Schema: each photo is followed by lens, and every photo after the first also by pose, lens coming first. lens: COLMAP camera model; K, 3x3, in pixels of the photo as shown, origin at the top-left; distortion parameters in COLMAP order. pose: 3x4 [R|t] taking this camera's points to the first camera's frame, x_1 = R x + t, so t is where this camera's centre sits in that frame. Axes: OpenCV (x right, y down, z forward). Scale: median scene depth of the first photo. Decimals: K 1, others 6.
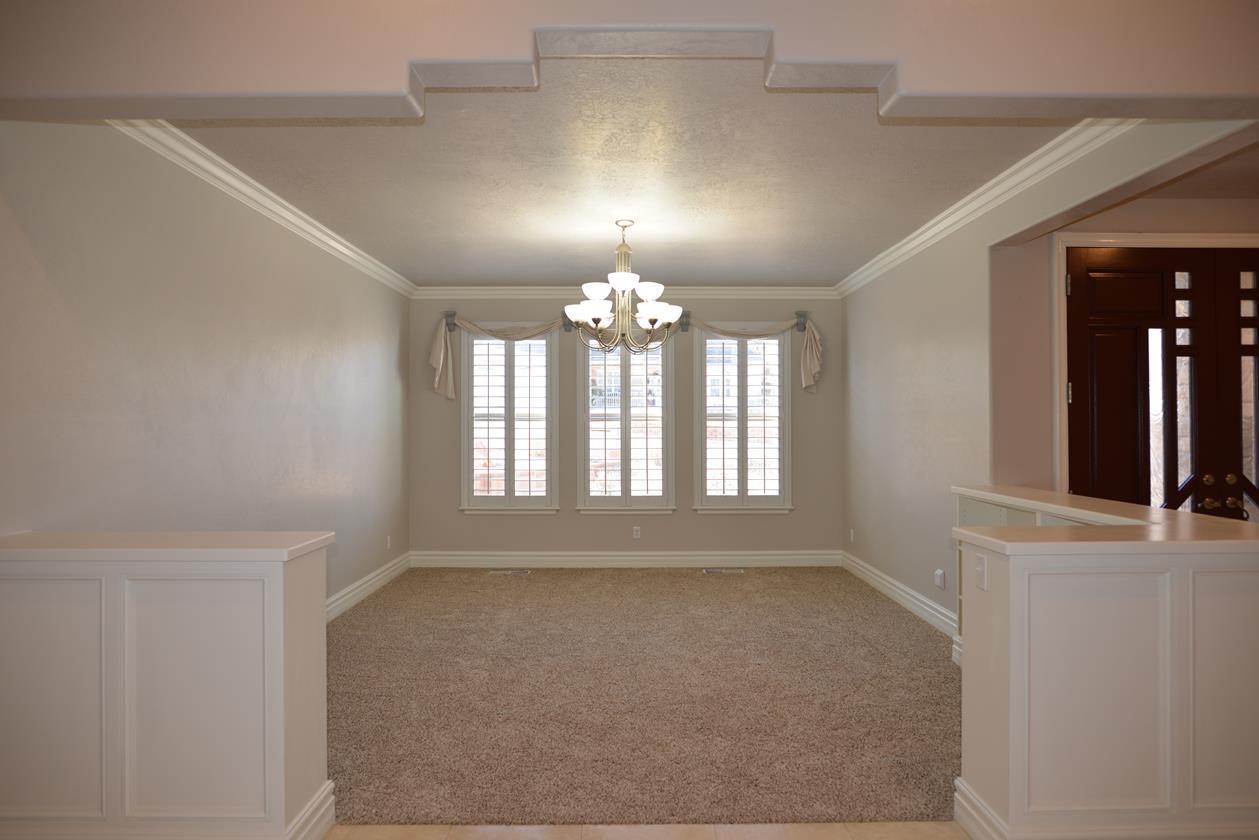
lens RADIAL K [[722.9, 0, 629.1], [0, 722.9, 417.9], [0, 0, 1]] dist [-0.036531, 0.014032]
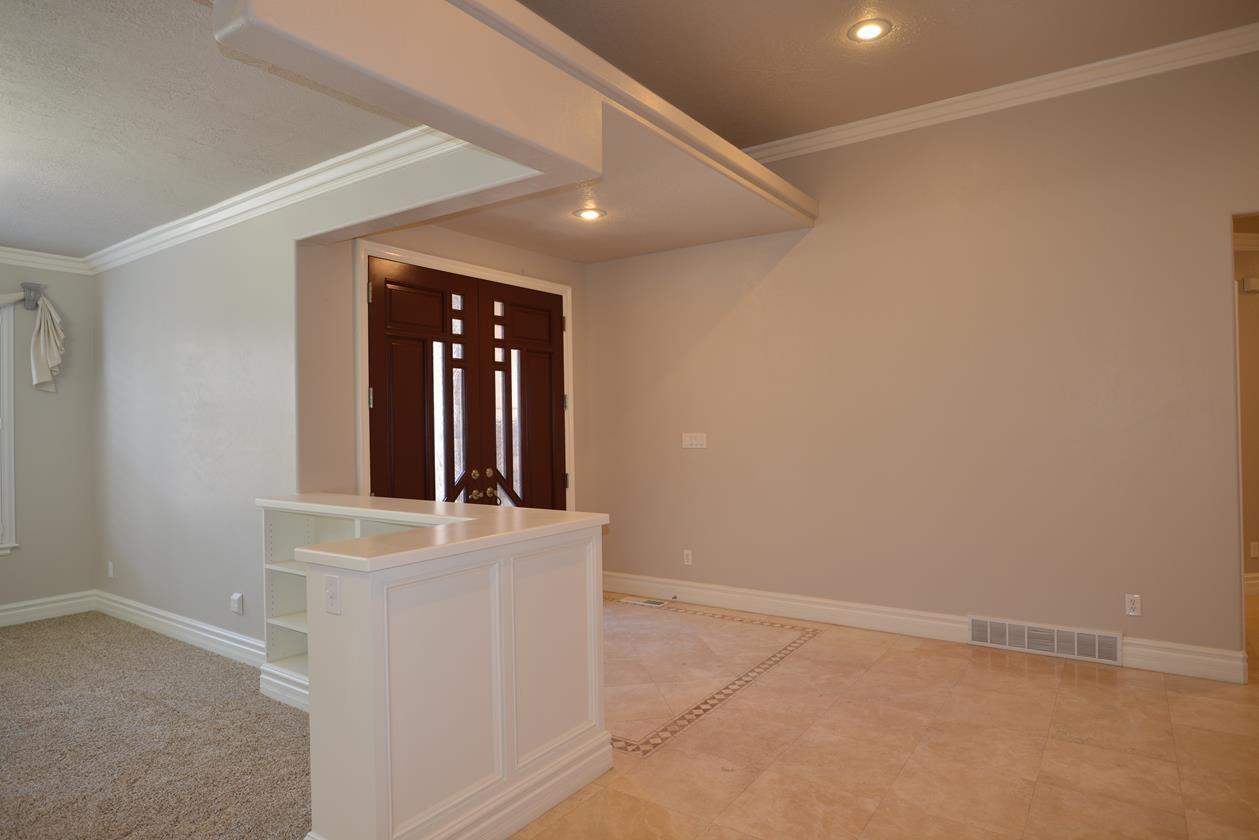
lens RADIAL K [[722.9, 0, 630.9], [0, 722.9, 418.2], [0, 0, 1]] dist [-0.036531, 0.014032]
pose [[0.574035, 0.000409, 0.818831, -0.015045], [0.005943, 0.999971, -0.004666, 0.001258], [-0.818809, 0.007545, 0.574016, 0.100317]]
